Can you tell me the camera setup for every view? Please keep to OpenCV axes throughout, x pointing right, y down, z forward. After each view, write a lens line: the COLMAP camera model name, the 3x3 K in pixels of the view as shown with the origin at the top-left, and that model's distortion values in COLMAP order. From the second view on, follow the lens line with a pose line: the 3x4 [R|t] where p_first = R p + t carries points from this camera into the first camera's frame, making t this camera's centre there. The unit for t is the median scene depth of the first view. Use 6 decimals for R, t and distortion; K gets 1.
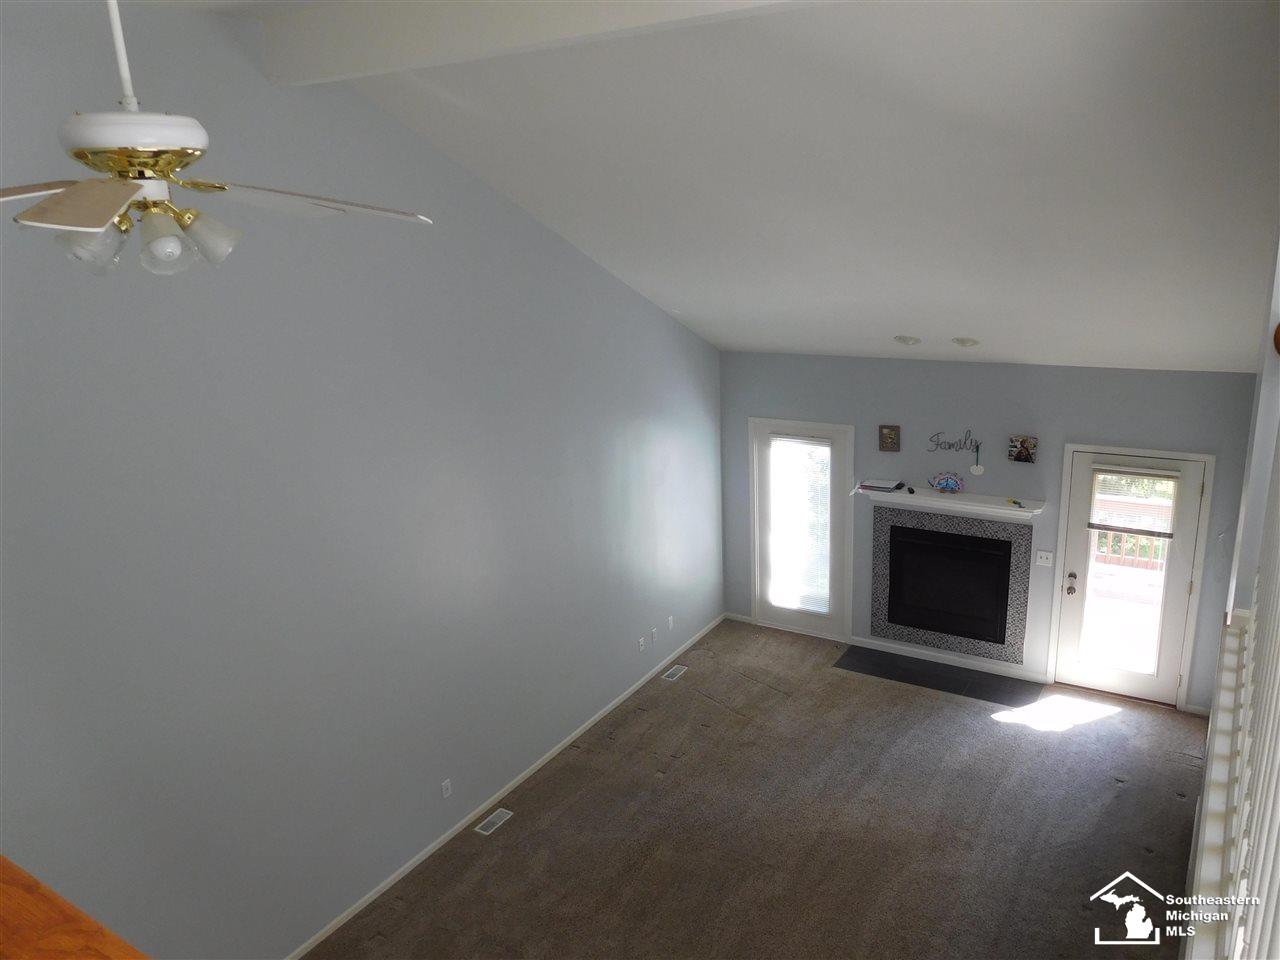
lens RADIAL K [[932.1, 0, 643.9], [0, 932.1, 476.6], [0, 0, 1]] dist [0.013618, -0.000775]
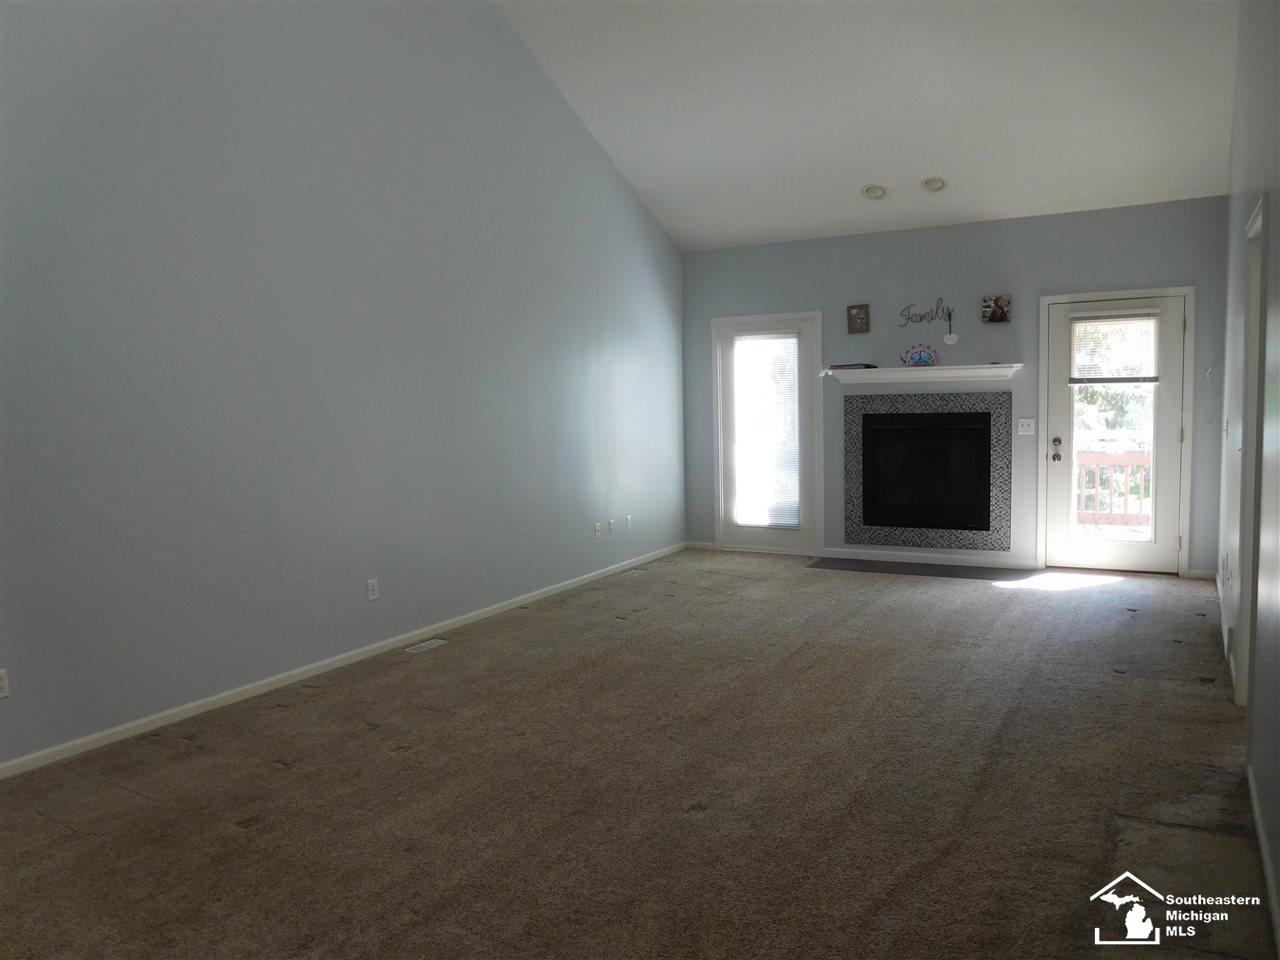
lens RADIAL K [[932.1, 0, 637.5], [0, 932.1, 481.1], [0, 0, 1]] dist [0.013618, -0.000775]
pose [[0.998555, 0.017790, 0.050709, -0.011177], [-0.007410, 0.980185, -0.197946, 0.322860], [-0.053225, 0.197284, 0.978900, 0.102634]]
